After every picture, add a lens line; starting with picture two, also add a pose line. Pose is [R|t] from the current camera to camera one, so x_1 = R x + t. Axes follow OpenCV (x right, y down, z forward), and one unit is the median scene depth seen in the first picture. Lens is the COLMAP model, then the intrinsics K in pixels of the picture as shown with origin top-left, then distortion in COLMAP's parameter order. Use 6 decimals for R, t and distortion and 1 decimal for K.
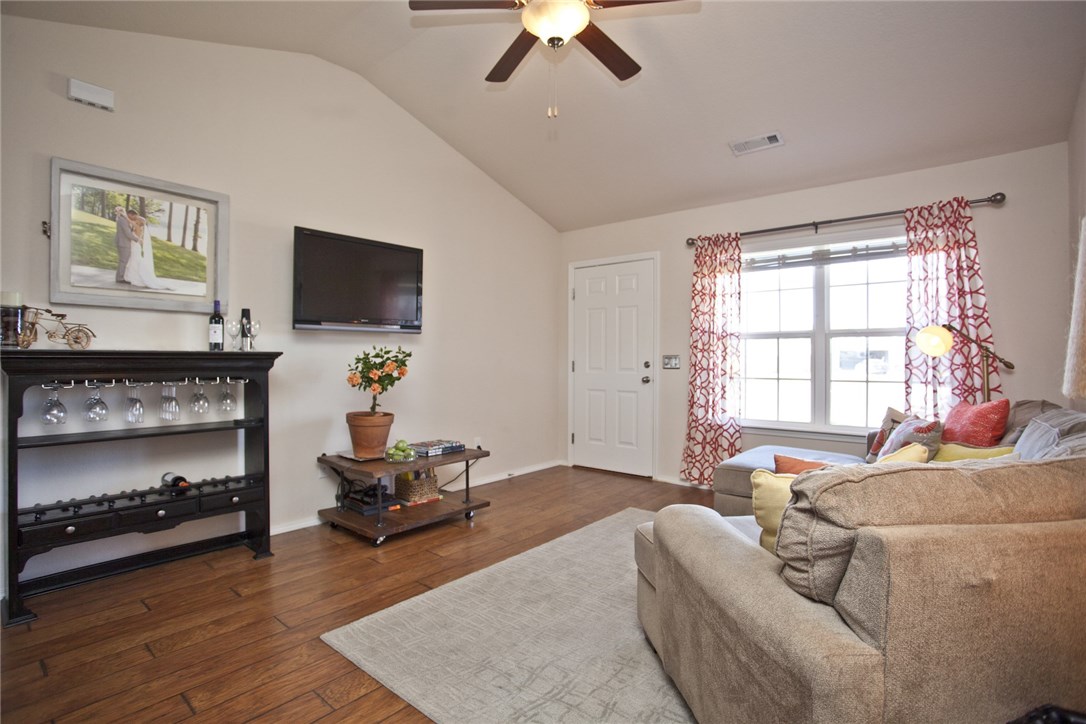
lens RADIAL K [[524.3, 0, 544.9], [0, 524.3, 359.7], [0, 0, 1]] dist [-0.075010, 0.027376]
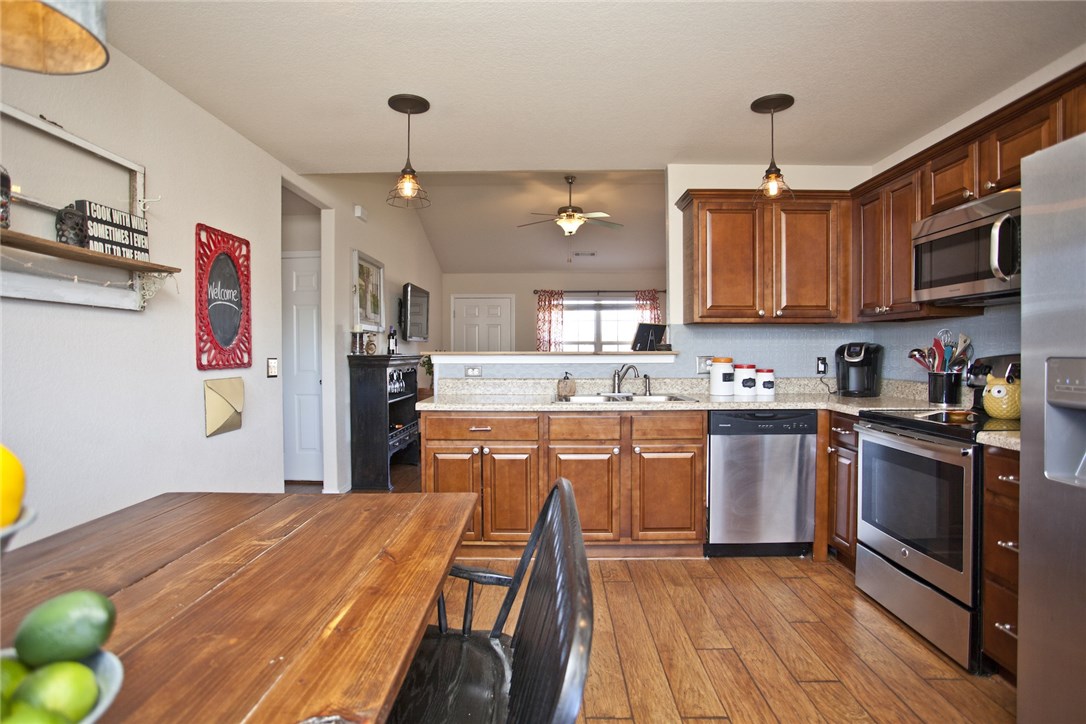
lens RADIAL K [[537.7, 0, 543.0], [0, 537.7, 362.0], [0, 0, 1]] dist [-0.077055, 0.031198]
pose [[0.786888, -0.014027, 0.616937, -0.999061], [0.006037, 0.999869, 0.015034, -0.008975], [-0.617067, -0.008106, 0.786869, -0.581862]]
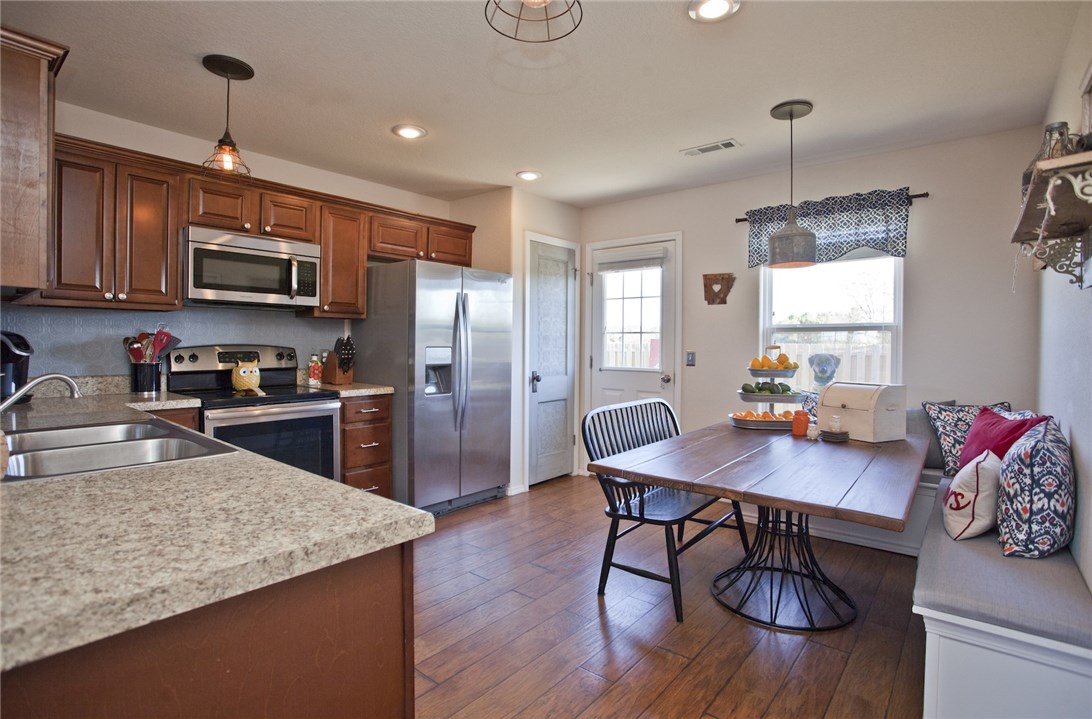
lens RADIAL K [[532.8, 0, 544.1], [0, 532.8, 352.5], [0, 0, 1]] dist [-0.070519, 0.026031]
pose [[-0.999857, -0.008907, 0.014372, -0.735306], [-0.008579, 0.999705, 0.022714, -0.017033], [-0.014570, 0.022587, -0.999639, 0.307218]]
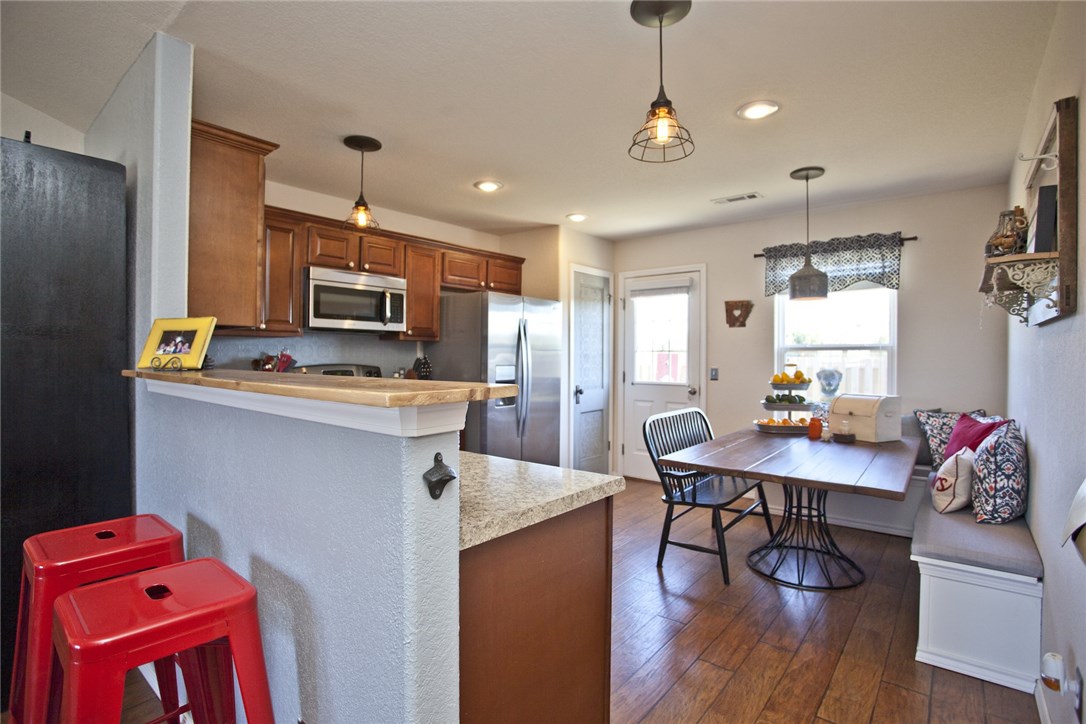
lens RADIAL K [[524.3, 0, 544.9], [0, 524.3, 359.7], [0, 0, 1]] dist [-0.075010, 0.027376]
pose [[-0.999967, -0.005066, 0.006404, -0.630814], [-0.004984, 0.999905, 0.012863, -0.029364], [-0.006469, 0.012830, -0.999897, 0.446510]]
